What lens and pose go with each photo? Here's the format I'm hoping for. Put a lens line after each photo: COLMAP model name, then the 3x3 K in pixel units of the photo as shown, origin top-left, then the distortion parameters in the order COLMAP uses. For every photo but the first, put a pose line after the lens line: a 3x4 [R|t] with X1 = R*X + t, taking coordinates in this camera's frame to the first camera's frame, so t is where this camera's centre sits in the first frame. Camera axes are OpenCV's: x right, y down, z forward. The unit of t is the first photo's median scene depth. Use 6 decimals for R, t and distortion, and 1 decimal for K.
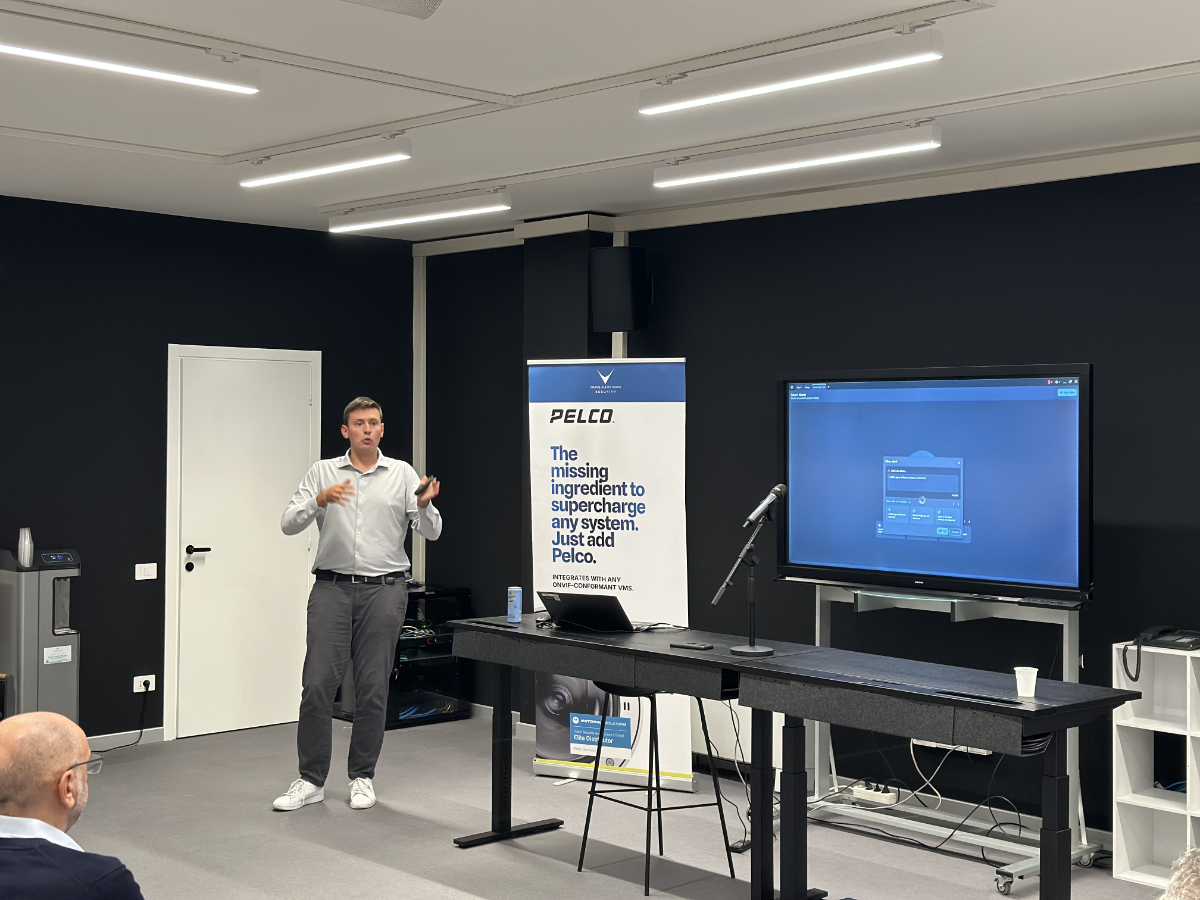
lens RADIAL K [[1652.6, 0, 594.8], [0, 1652.6, 450.4], [0, 0, 1]] dist [0.109400, 0.000000]
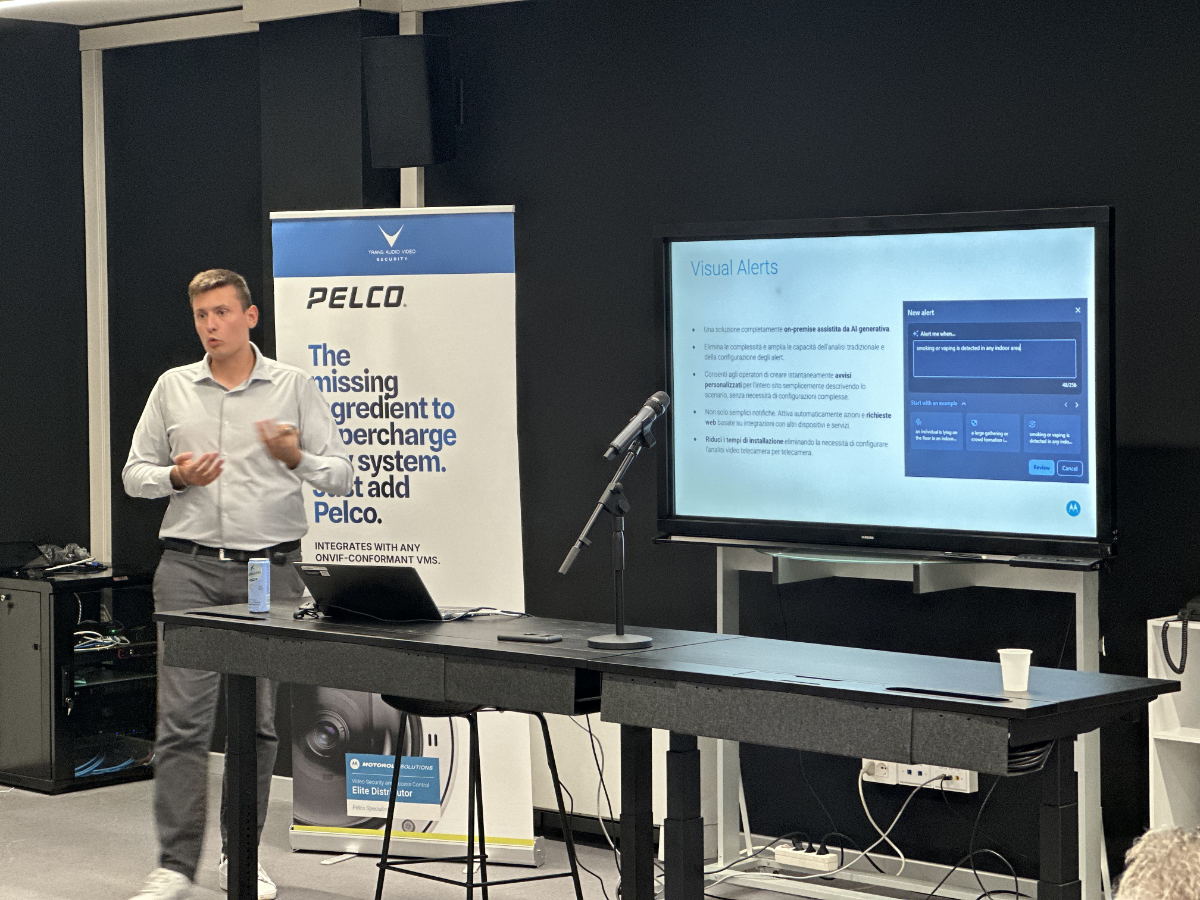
lens RADIAL K [[2651.2, 0, 587.6], [0, 2651.2, 428.1], [0, 0, 1]] dist [0.138214, 0.000000]
pose [[0.996549, -0.017604, 0.081112, -0.002917], [0.015554, 0.999545, 0.025842, 0.005524], [-0.081530, -0.024491, 0.996370, -0.051860]]
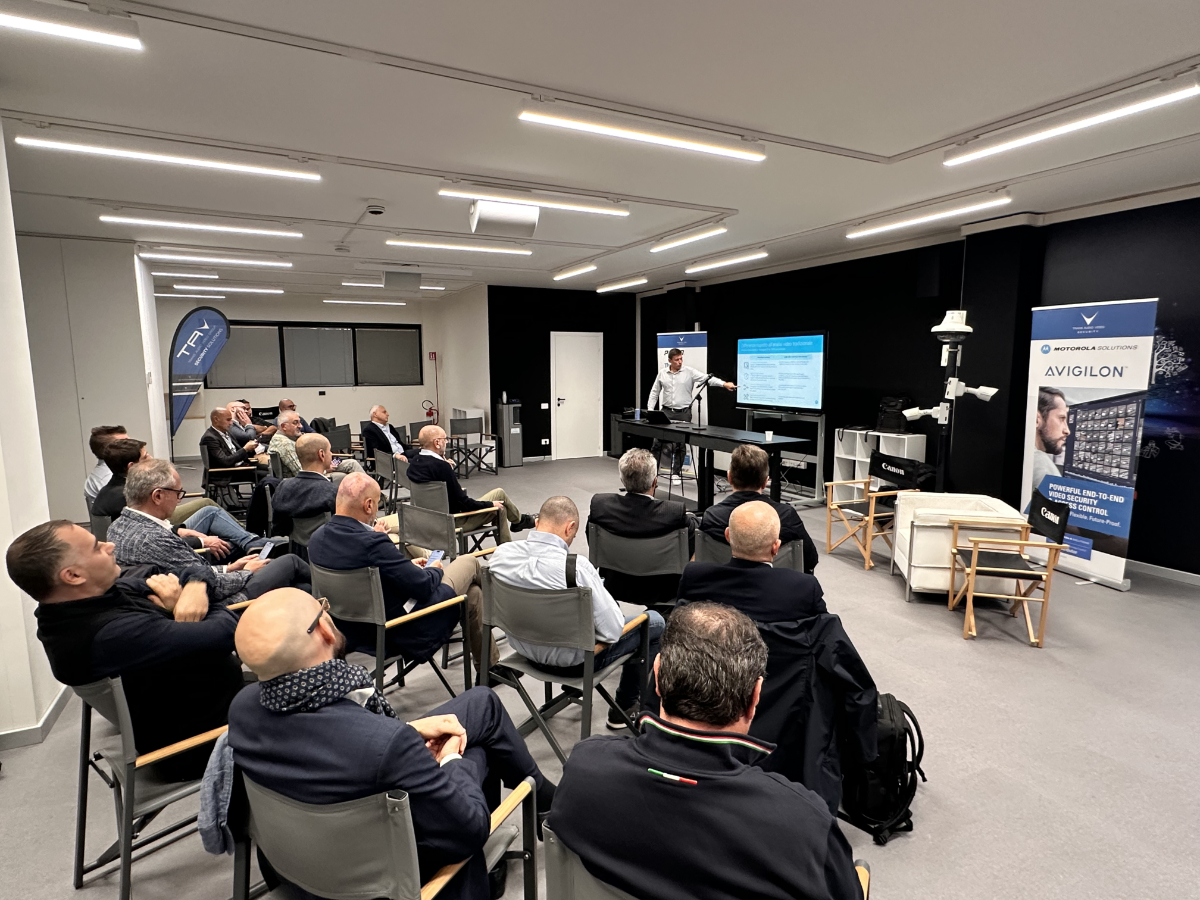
lens RADIAL K [[637.6, 0, 595.7], [0, 637.6, 454.5], [0, 0, 1]] dist [-0.000774, -0.000064]
pose [[0.960200, 0.026250, -0.278079, 0.192379], [0.010030, 0.991692, 0.128245, 0.012790], [0.279135, -0.125930, 0.951959, -0.147152]]
